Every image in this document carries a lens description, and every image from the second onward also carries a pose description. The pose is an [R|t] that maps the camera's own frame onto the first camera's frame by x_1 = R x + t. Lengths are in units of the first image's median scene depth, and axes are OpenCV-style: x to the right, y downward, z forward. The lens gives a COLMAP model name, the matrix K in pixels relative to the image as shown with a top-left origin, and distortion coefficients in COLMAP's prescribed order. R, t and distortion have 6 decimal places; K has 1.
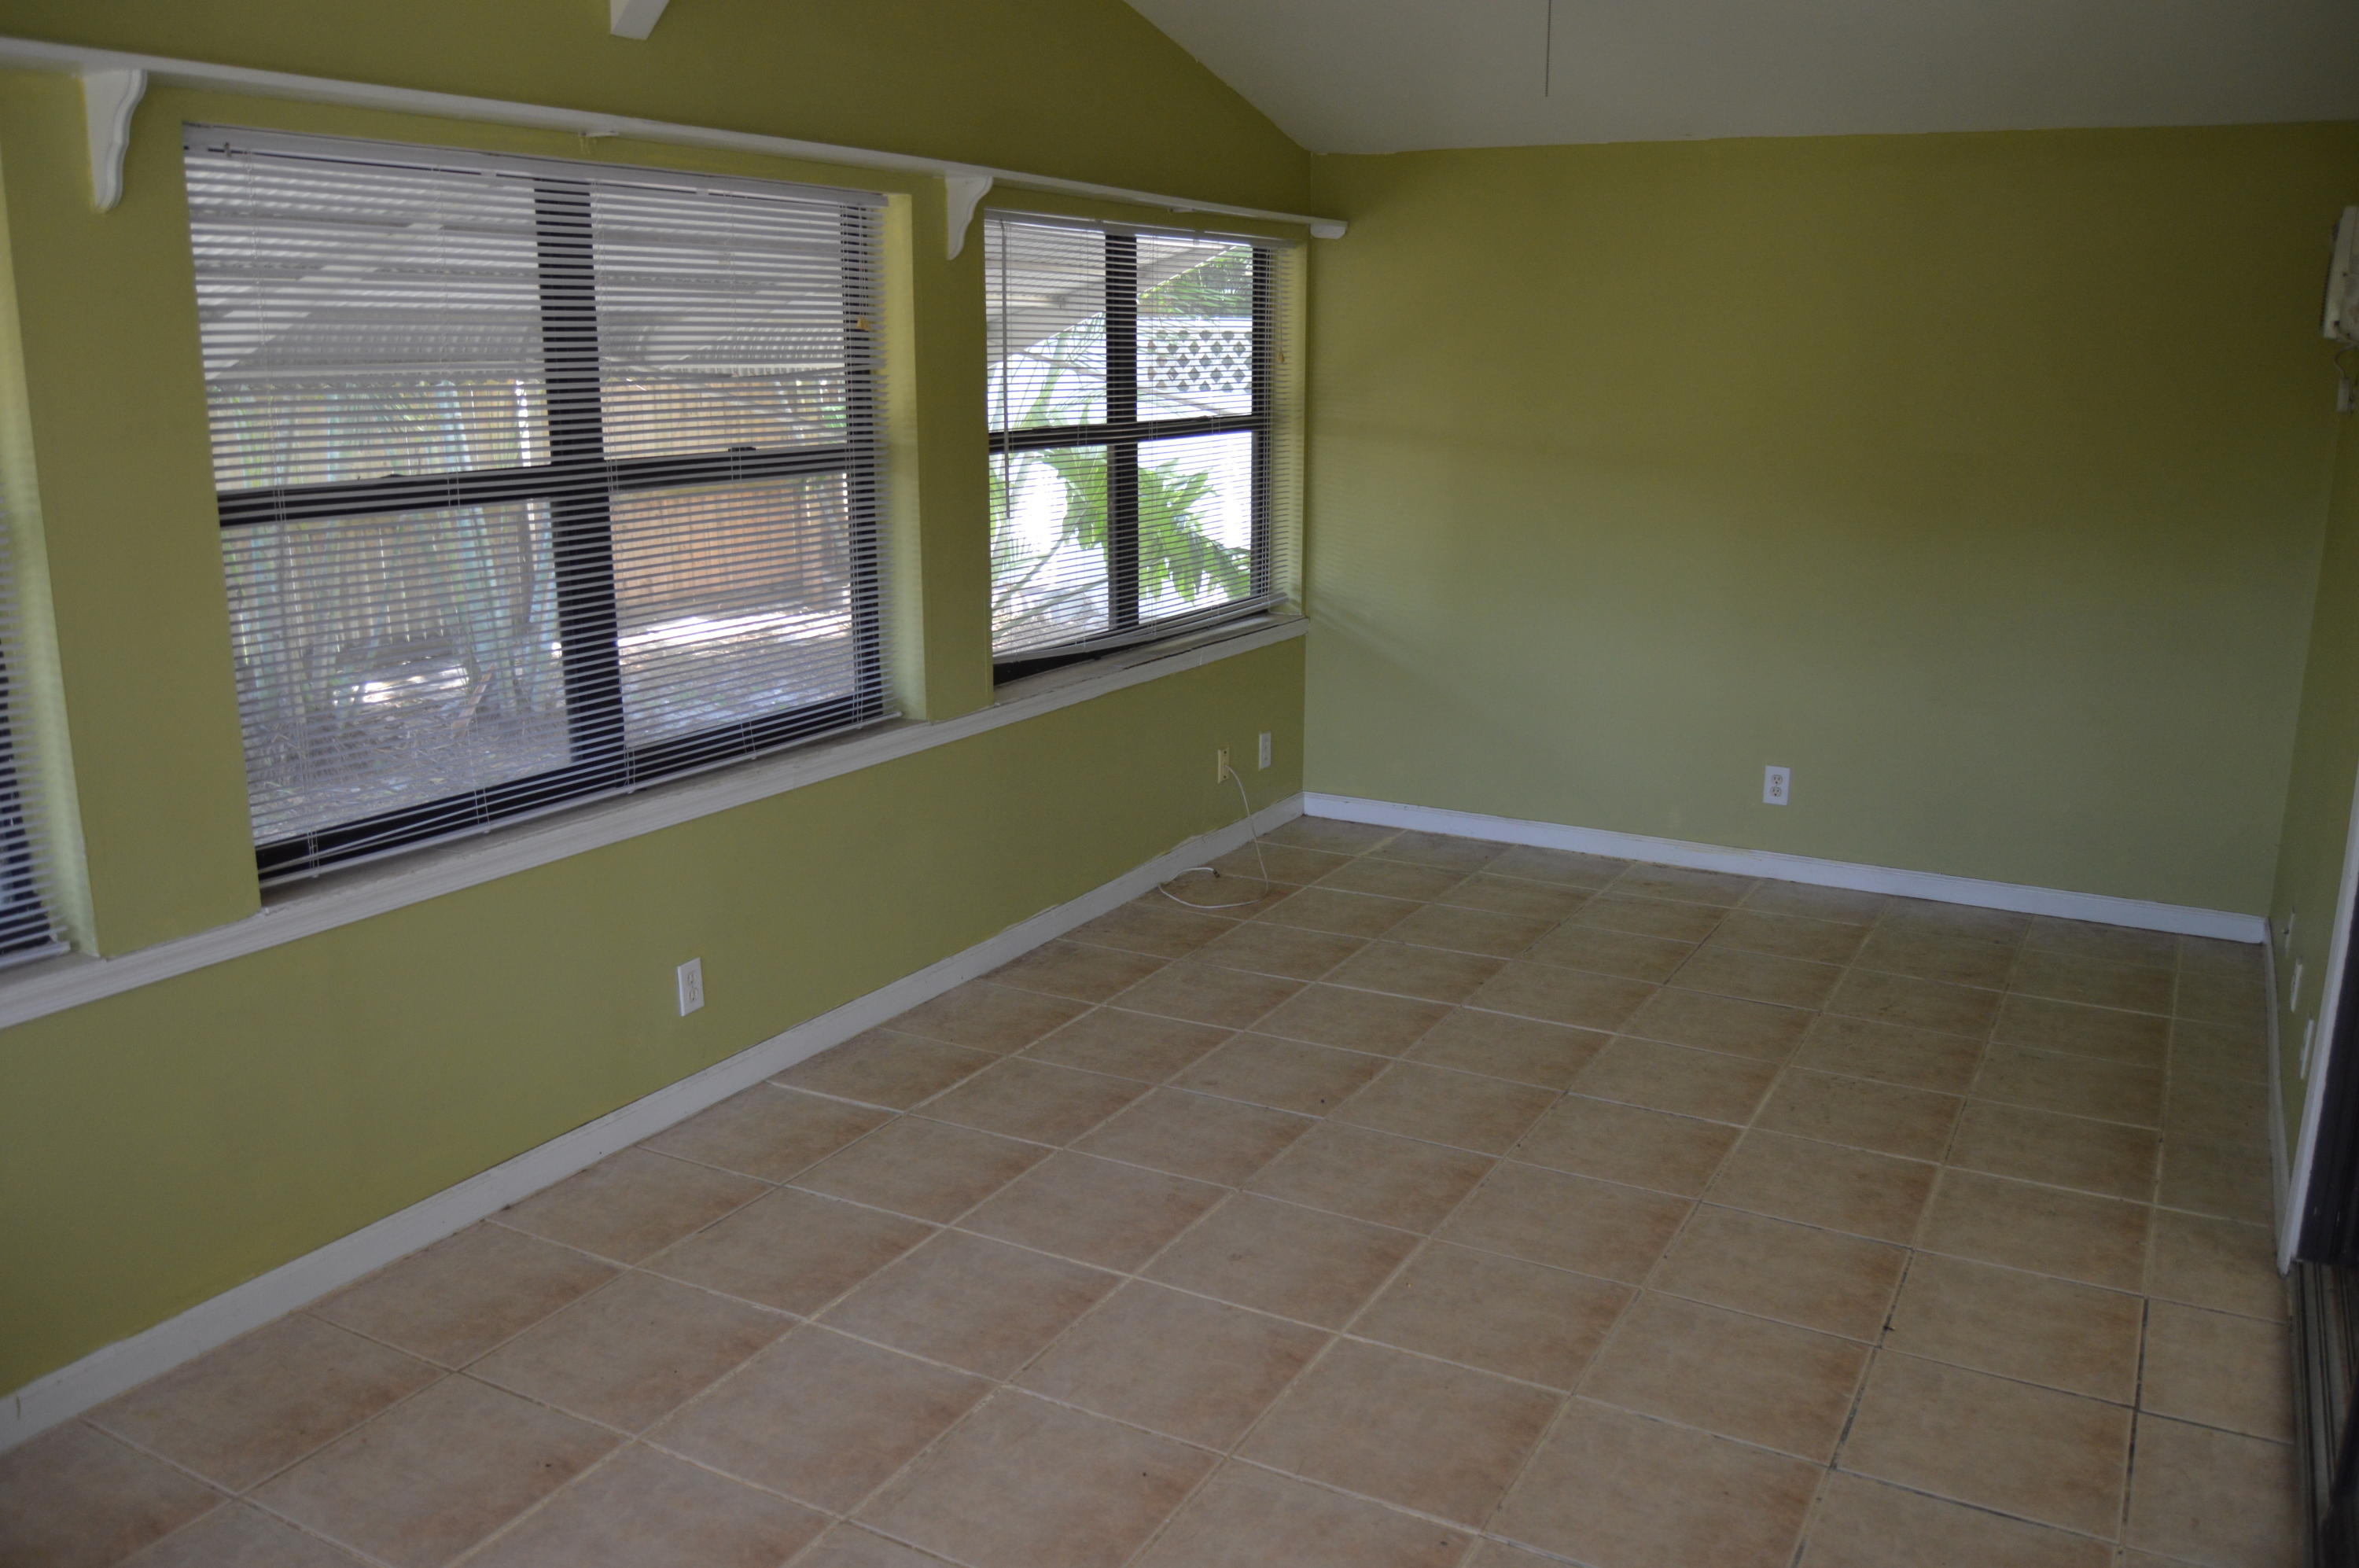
lens RADIAL K [[1865.8, 0, 1191.8], [0, 1865.8, 780.1], [0, 0, 1]] dist [-0.104980, 0.045569]
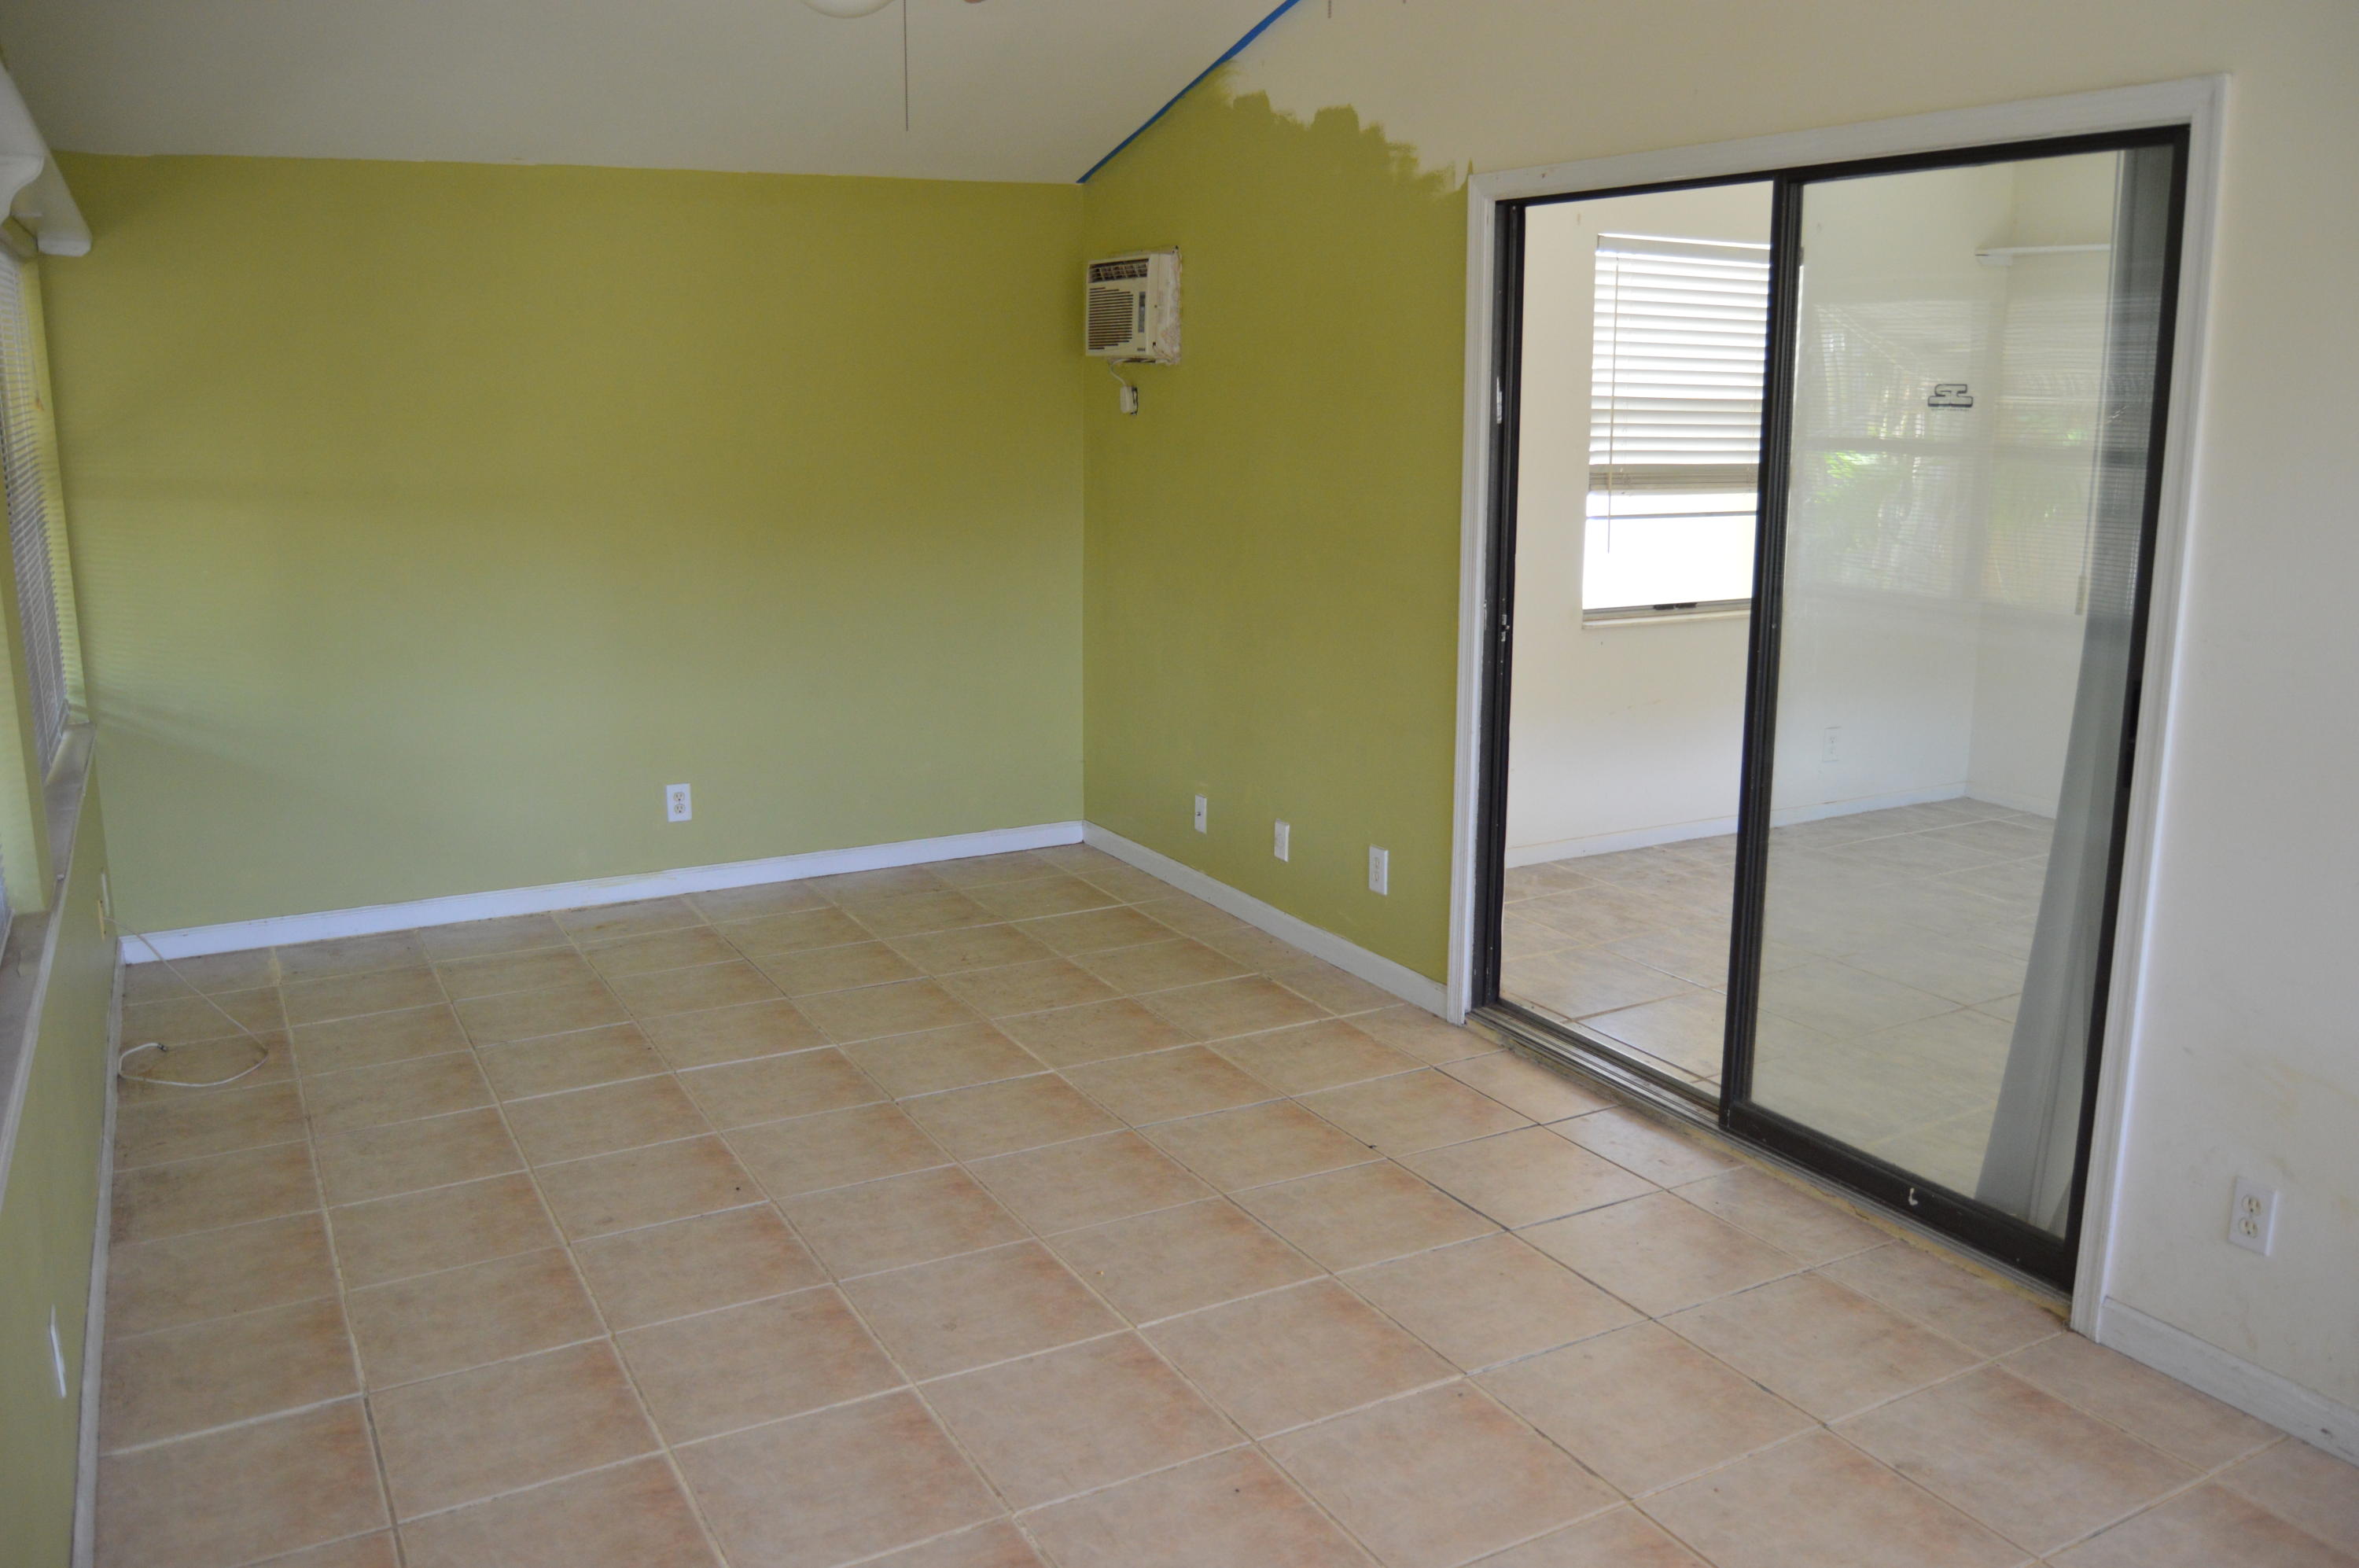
lens RADIAL K [[1865.8, 0, 1191.8], [0, 1865.8, 780.1], [0, 0, 1]] dist [-0.104980, 0.045569]
pose [[0.536615, -0.183072, 0.823728, -0.441665], [0.195738, 0.976561, 0.089526, -0.053933], [-0.820811, 0.113193, 0.559872, 0.228939]]
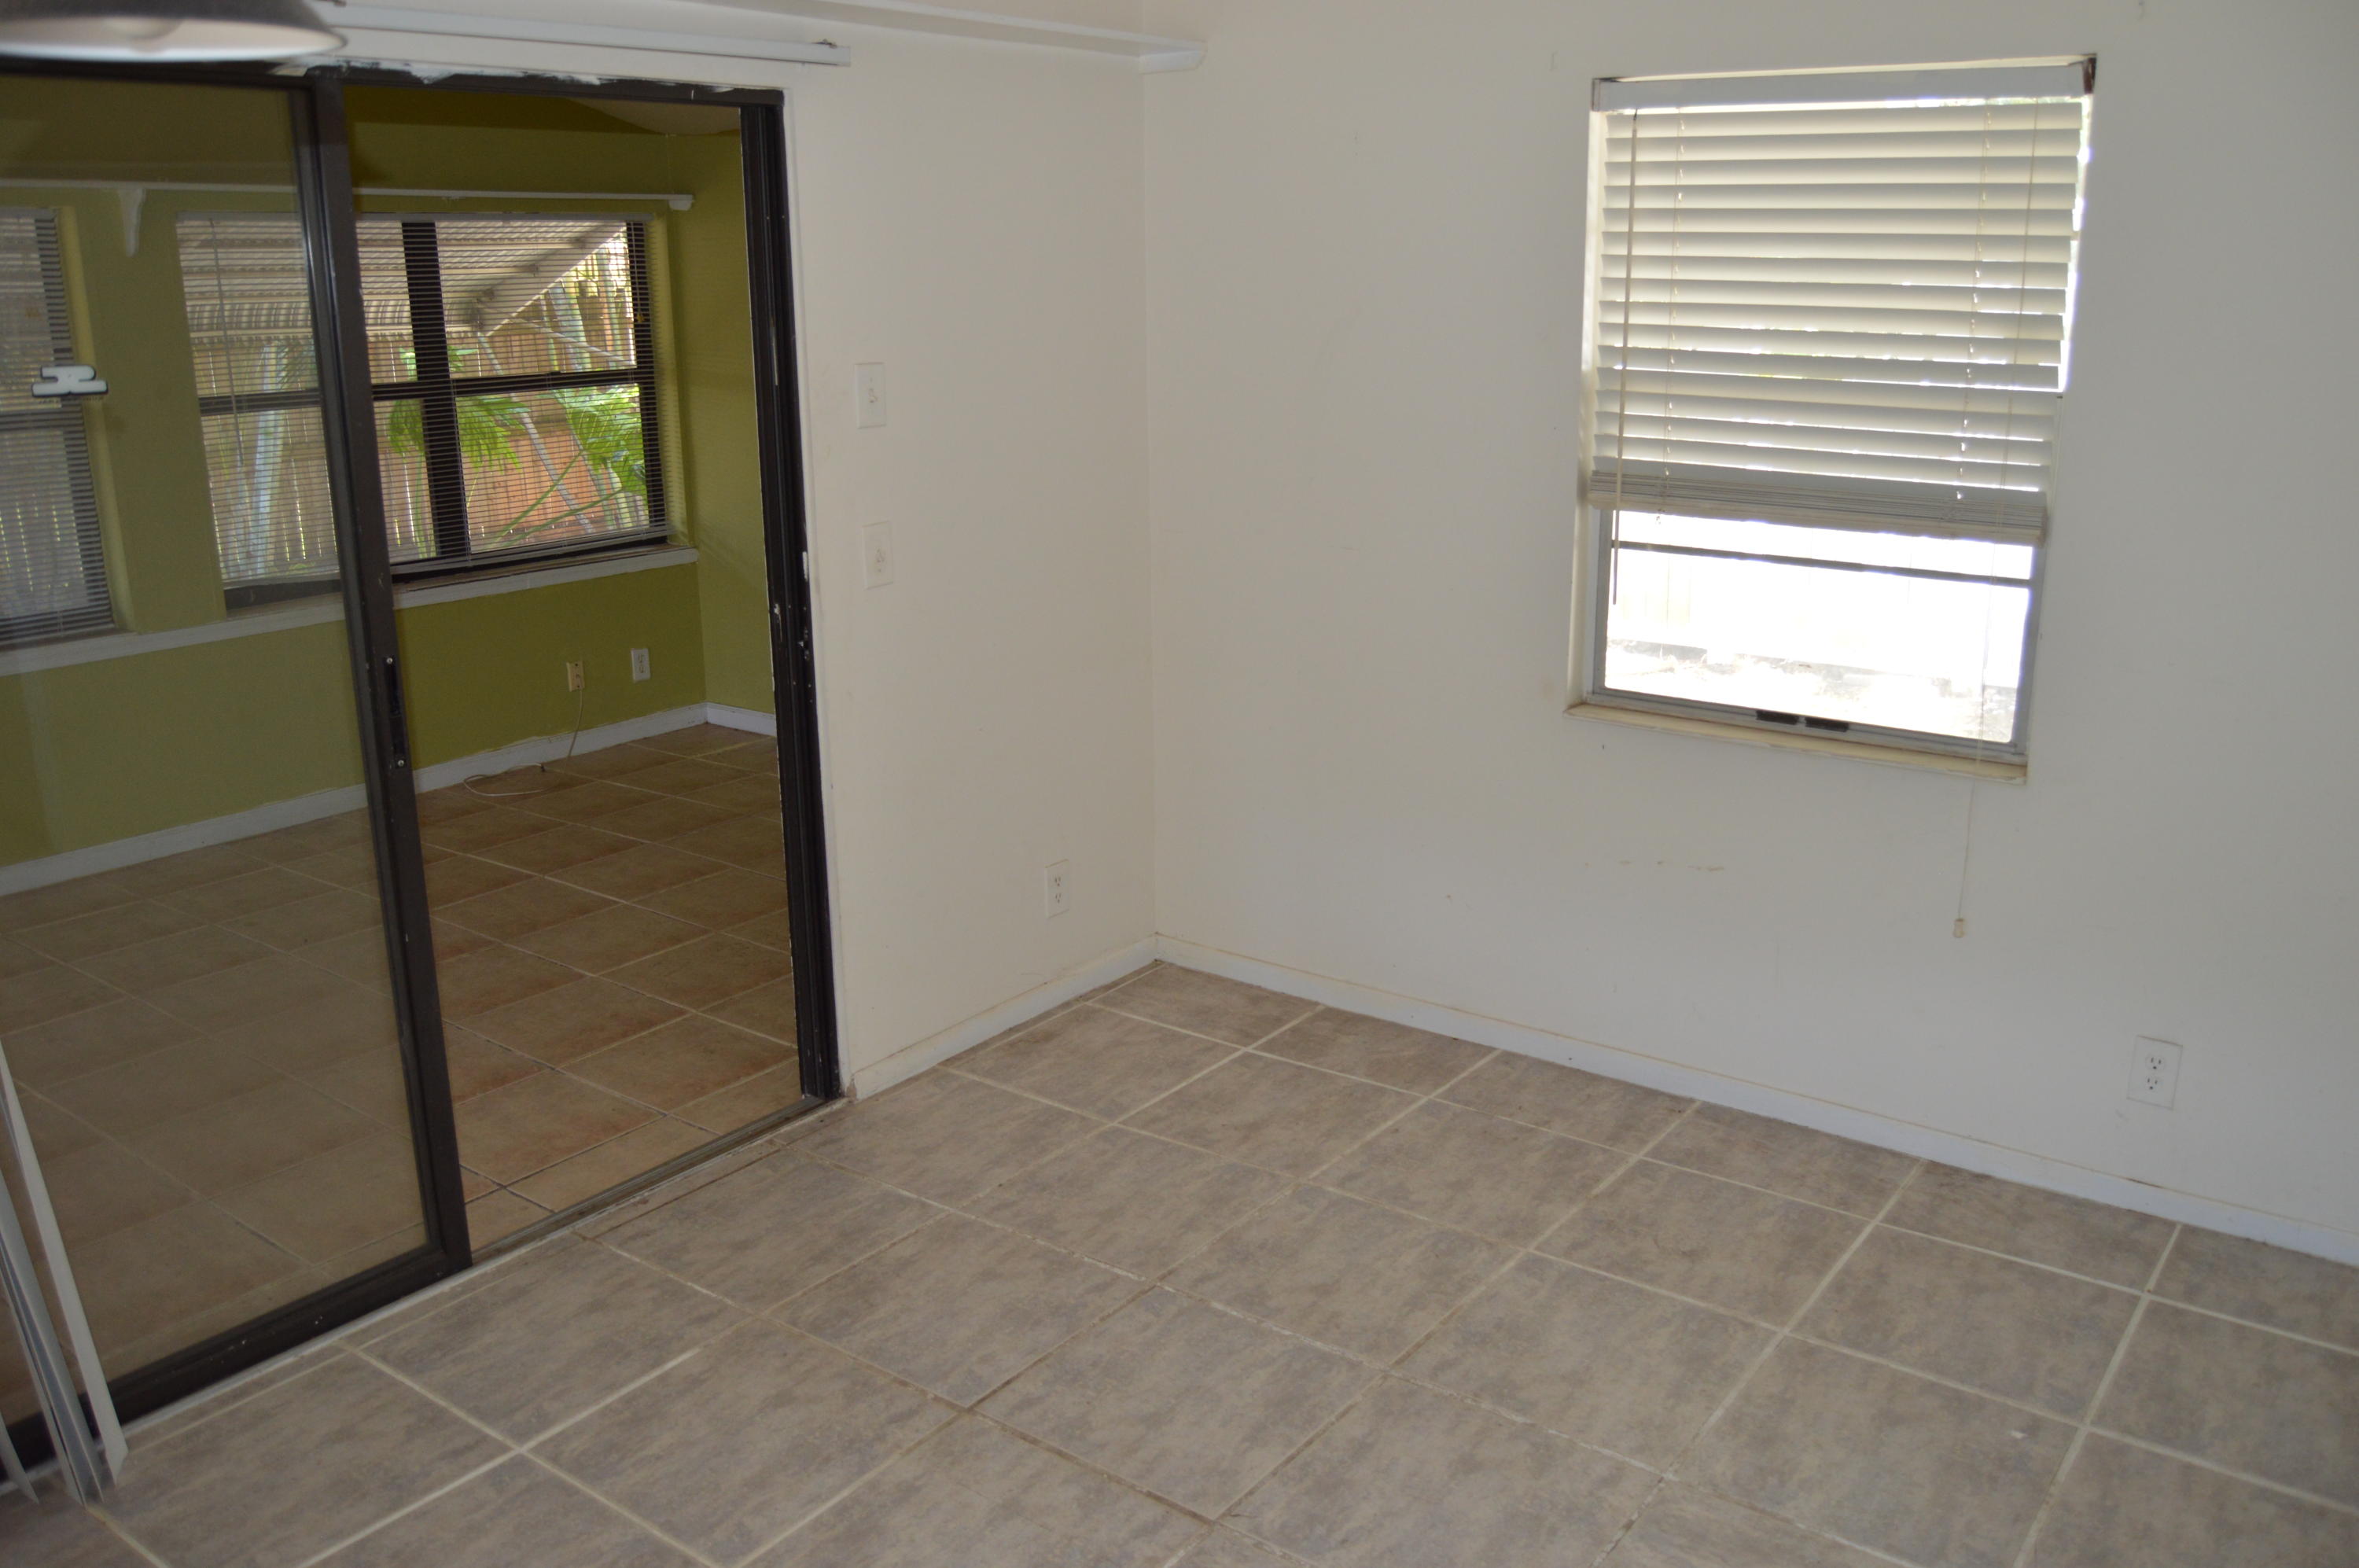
lens RADIAL K [[1865.8, 0, 1191.8], [0, 1865.8, 780.1], [0, 0, 1]] dist [-0.104980, 0.045569]
pose [[0.991053, 0.020106, -0.131947, 0.678849], [-0.014997, 0.999103, 0.039605, 0.007368], [0.132625, -0.037272, 0.990465, -0.101989]]
